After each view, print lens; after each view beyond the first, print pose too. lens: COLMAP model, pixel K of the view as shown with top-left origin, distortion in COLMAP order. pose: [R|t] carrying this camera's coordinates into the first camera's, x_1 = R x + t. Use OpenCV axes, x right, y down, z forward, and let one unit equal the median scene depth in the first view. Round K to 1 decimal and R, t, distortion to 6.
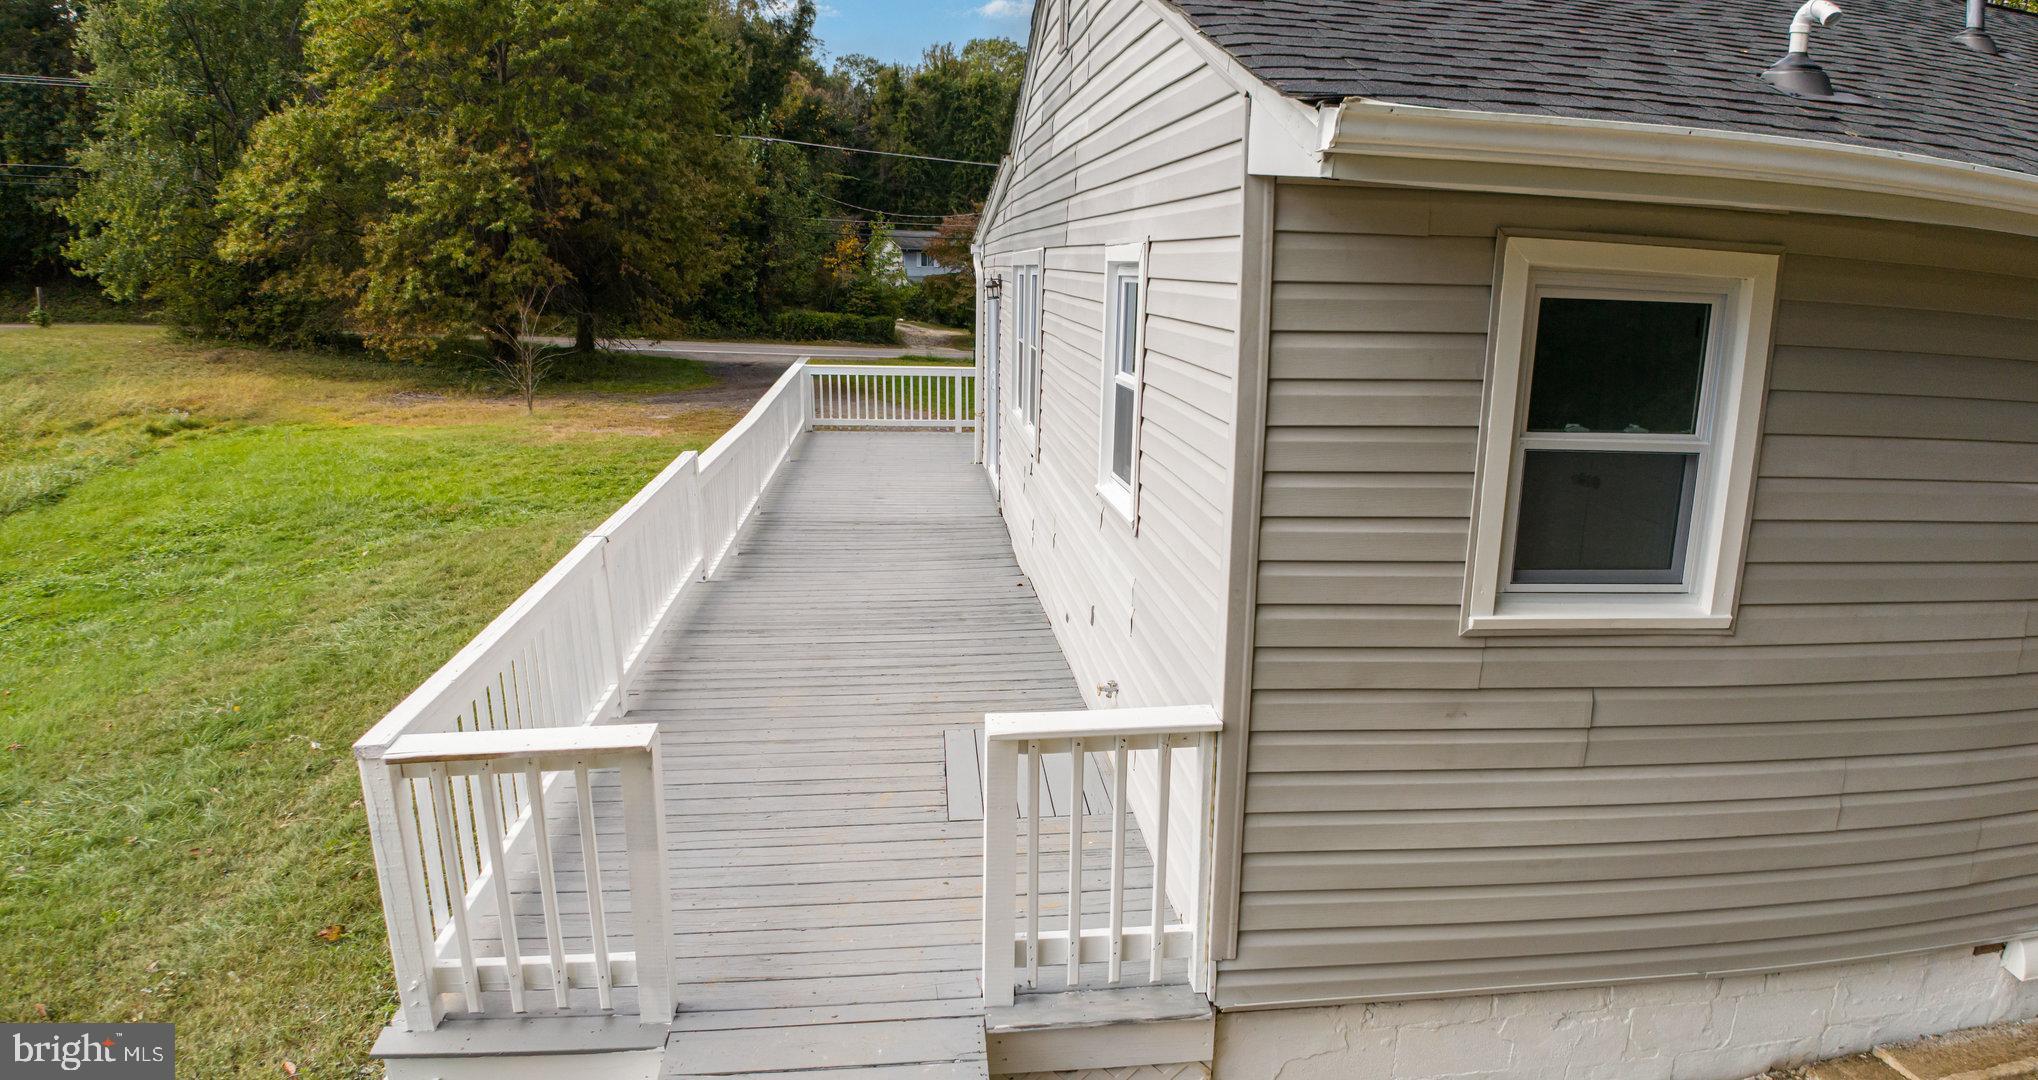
lens RADIAL K [[1192.9, 0, 1016.1], [0, 1192.9, 554.6], [0, 0, 1]] dist [-0.103865, -0.003189]
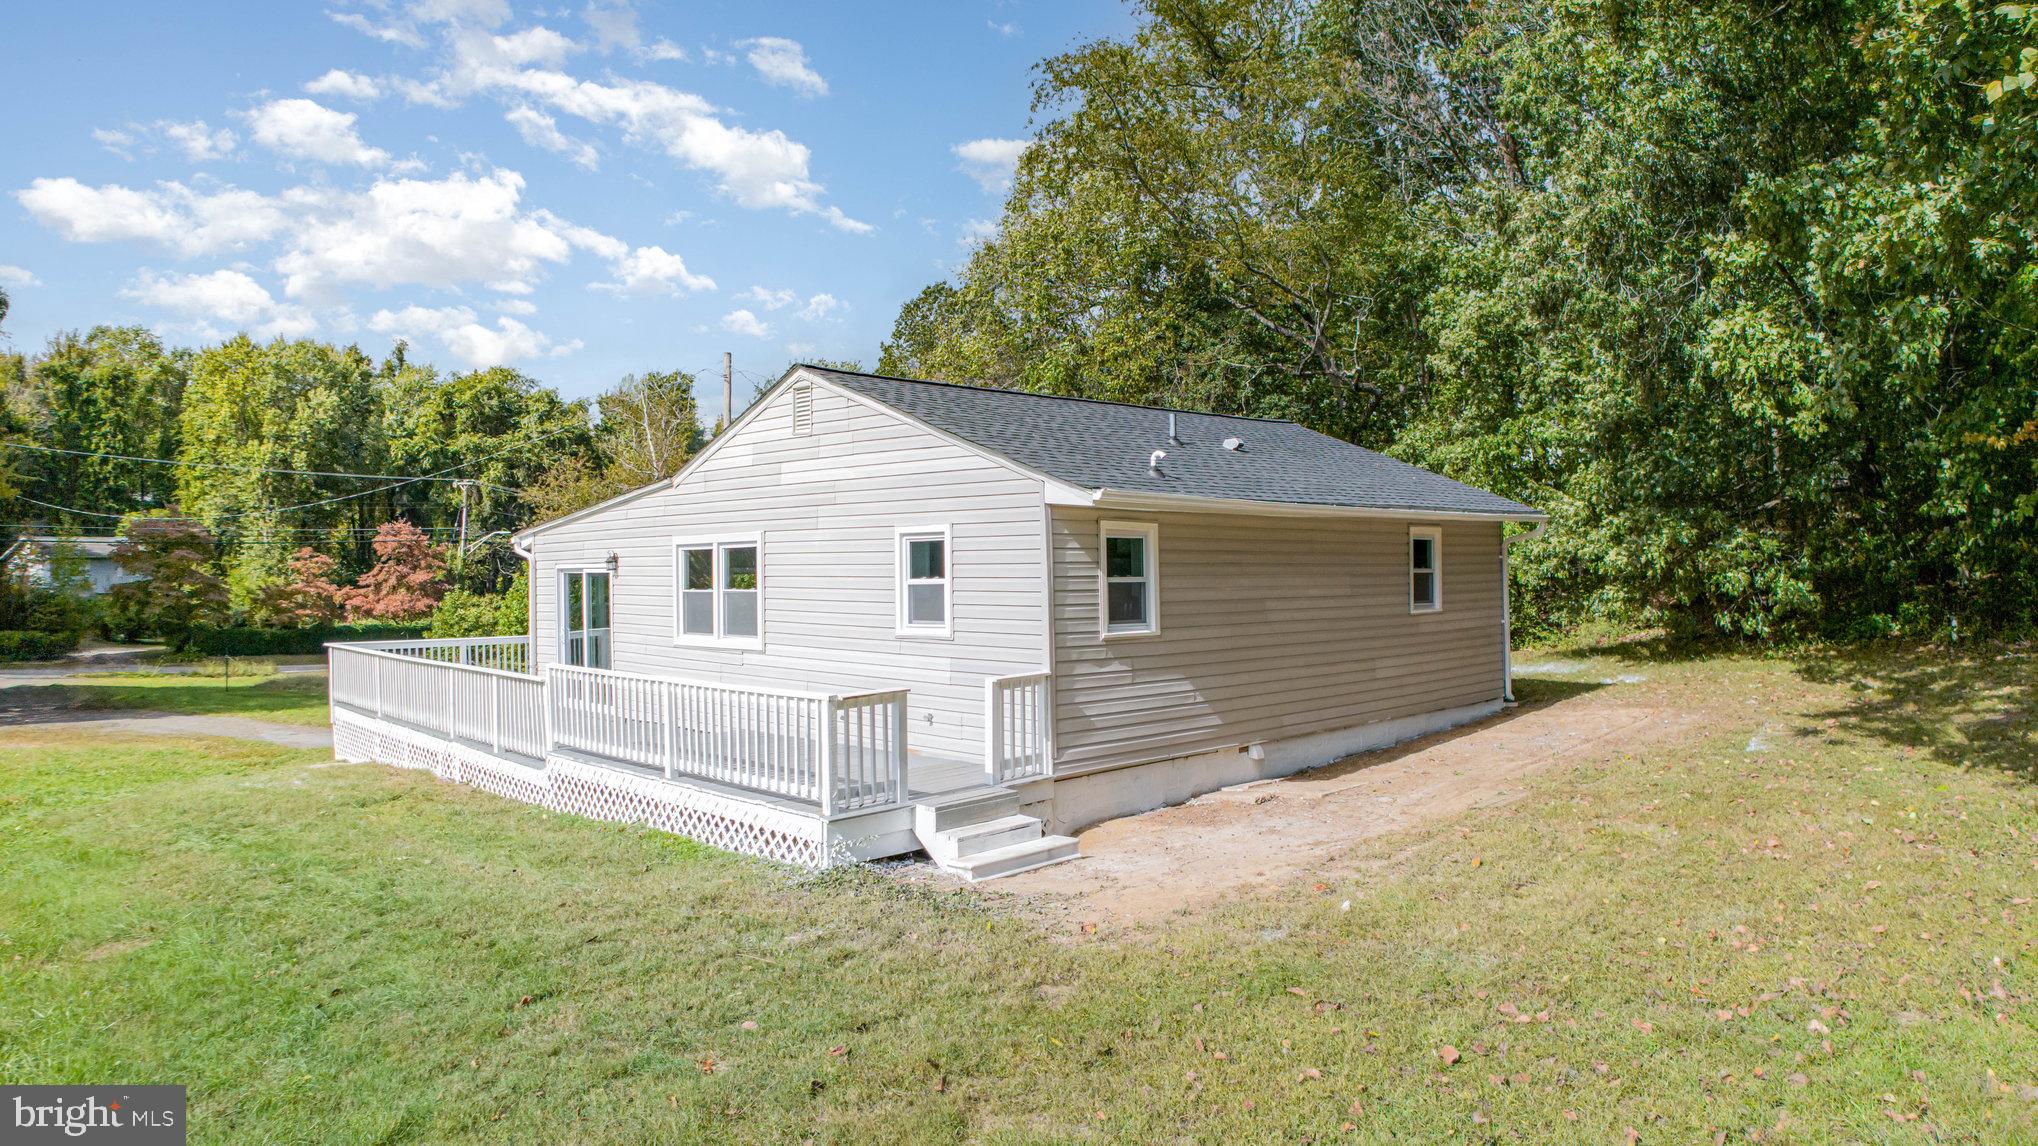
lens RADIAL K [[1279.3, 0, 1019.0], [0, 1279.3, 573.0], [0, 0, 1]] dist [-0.124152, -0.046162]
pose [[0.772144, -0.034584, 0.634506, -2.031242], [0.178446, 0.970139, -0.164277, 0.425551], [-0.609878, 0.240071, 0.755259, -1.577839]]
